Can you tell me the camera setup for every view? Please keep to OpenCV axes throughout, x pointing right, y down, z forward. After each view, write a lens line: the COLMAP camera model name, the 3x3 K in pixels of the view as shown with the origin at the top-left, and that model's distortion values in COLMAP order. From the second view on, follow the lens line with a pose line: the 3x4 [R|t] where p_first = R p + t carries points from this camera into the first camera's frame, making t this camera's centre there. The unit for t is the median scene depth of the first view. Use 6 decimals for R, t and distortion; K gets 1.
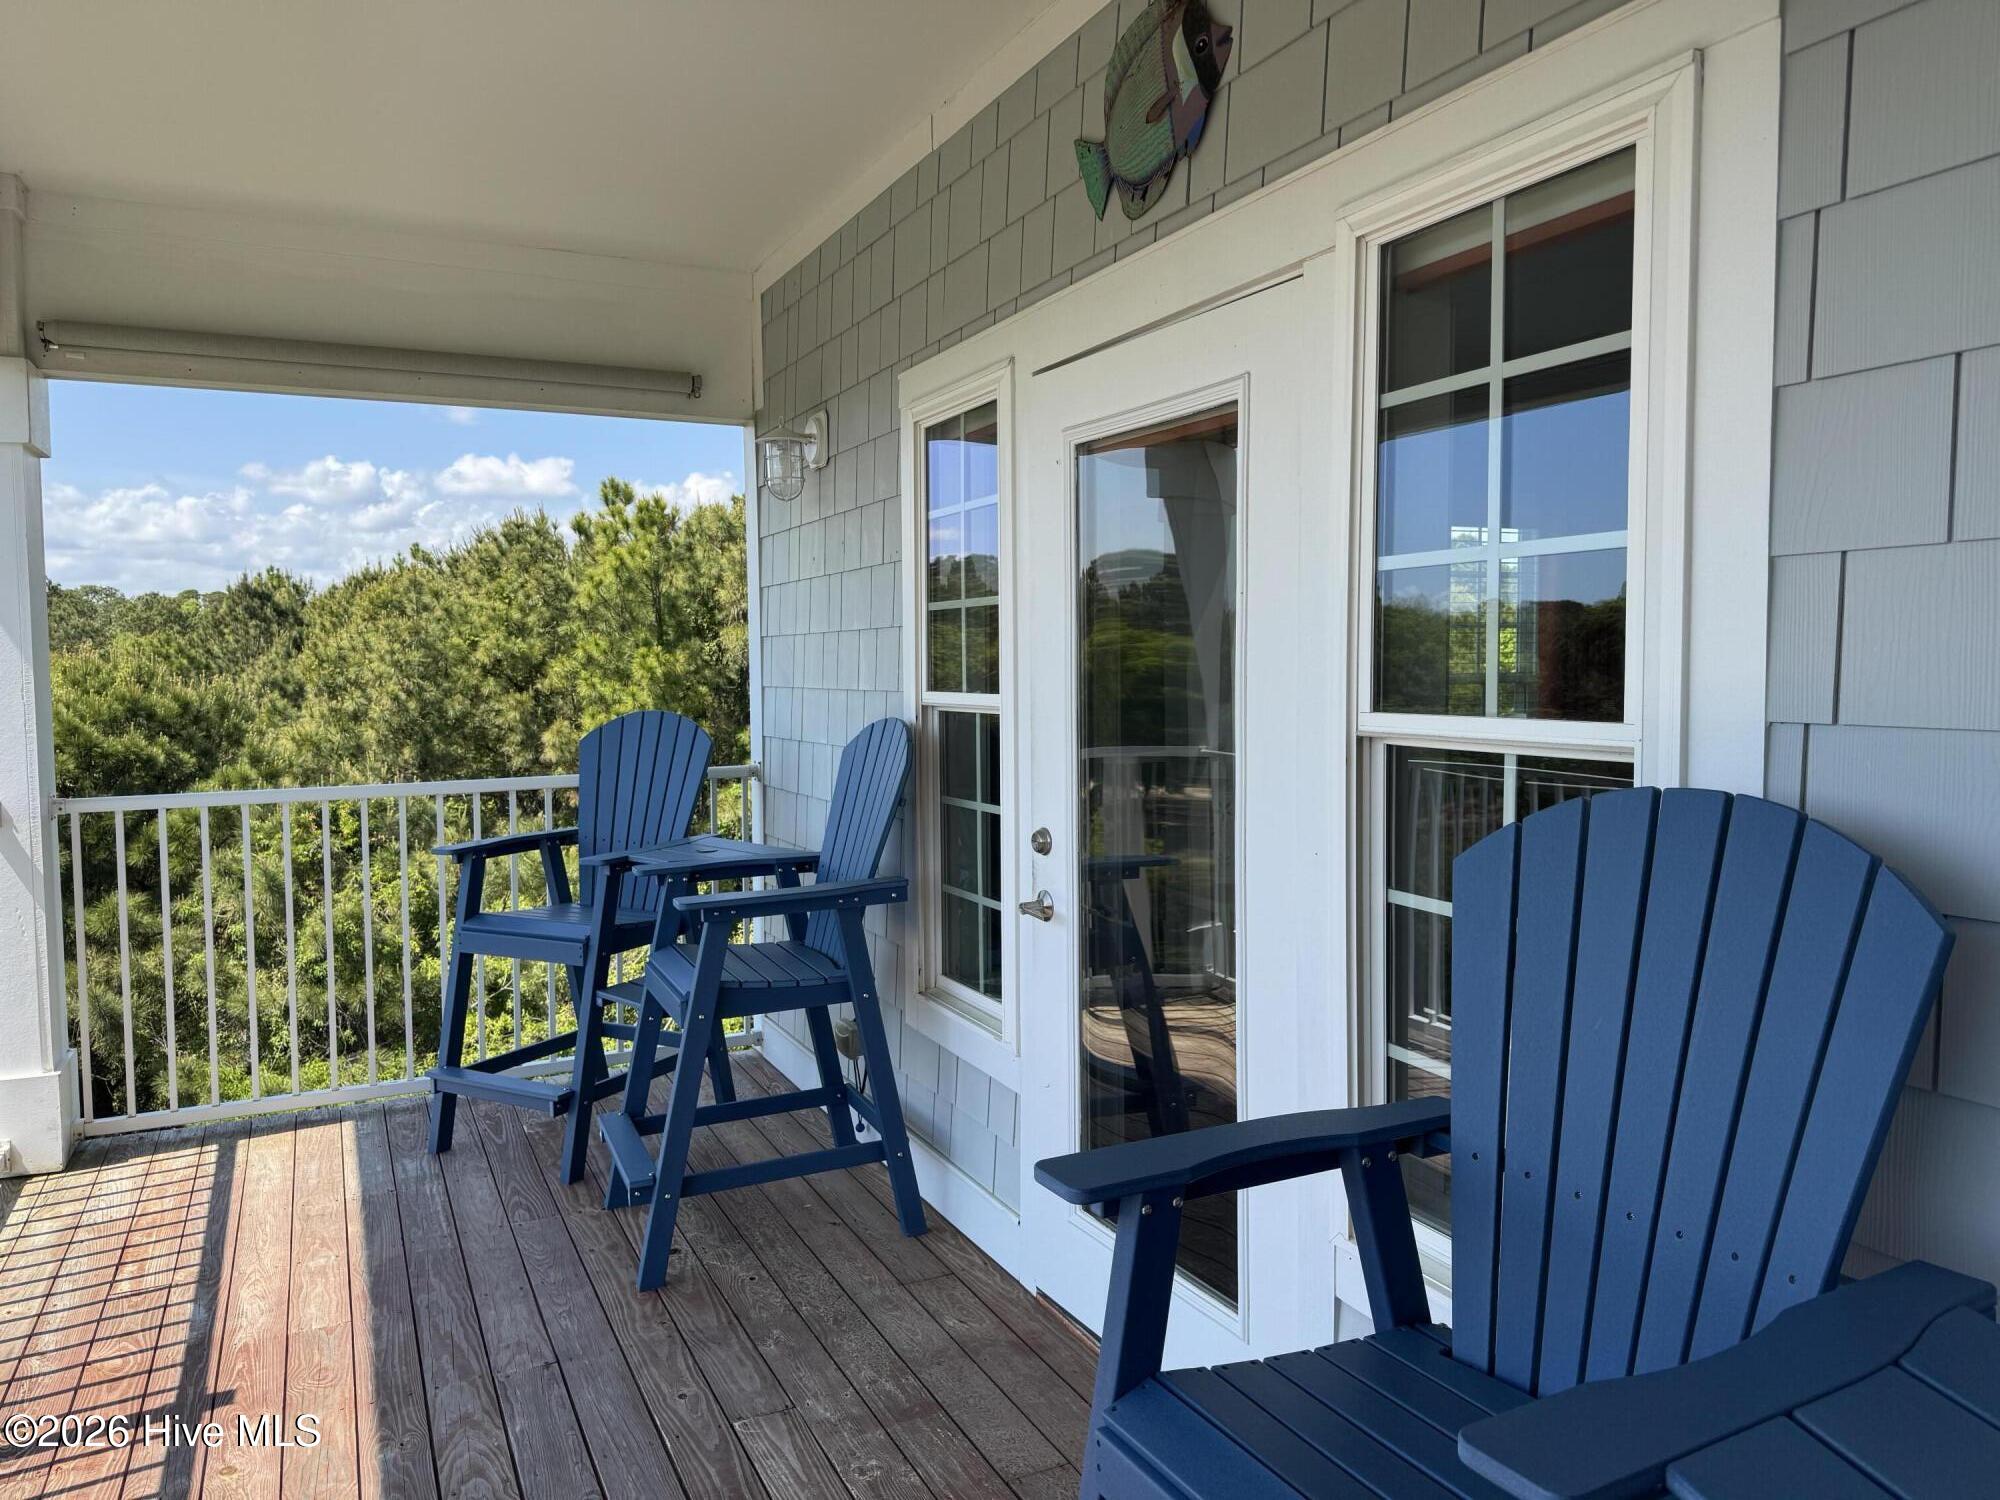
lens RADIAL K [[1401.4, 0, 1000.0], [0, 1401.4, 750.0], [0, 0, 1]] dist [0.076259, -0.100101]
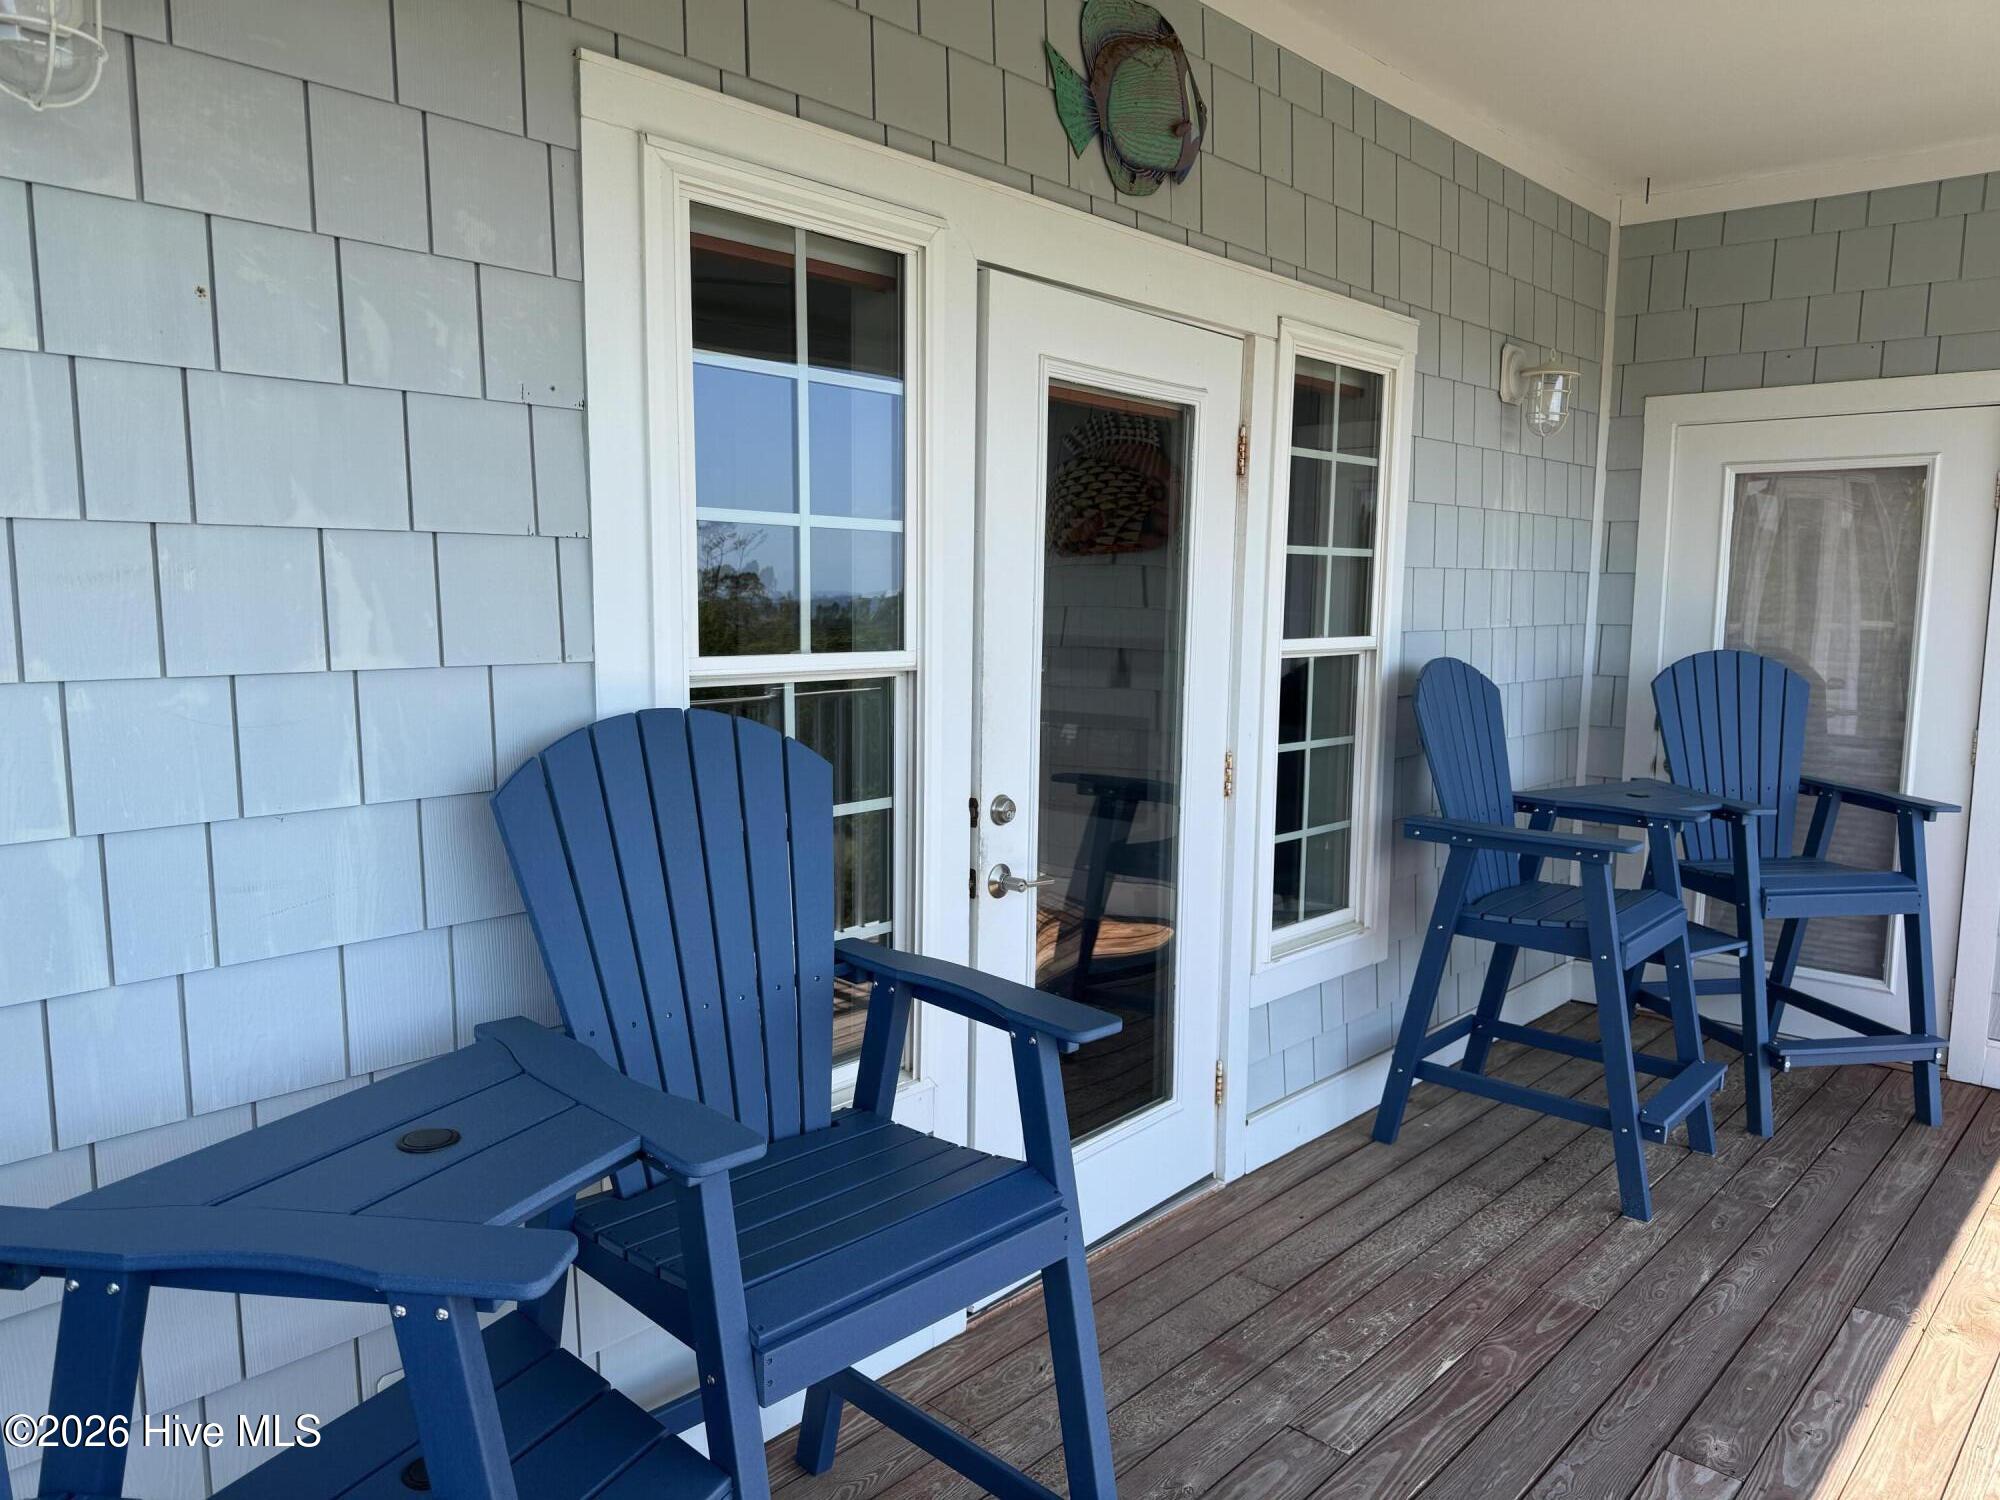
lens RADIAL K [[1401.4, 0, 1000.0], [0, 1401.4, 750.0], [0, 0, 1]] dist [0.076259, -0.100101]
pose [[-0.368921, -0.112489, 0.922629, -0.904619], [0.040630, 0.989749, 0.136918, -0.108998], [-0.928572, 0.087998, -0.360568, 1.511083]]
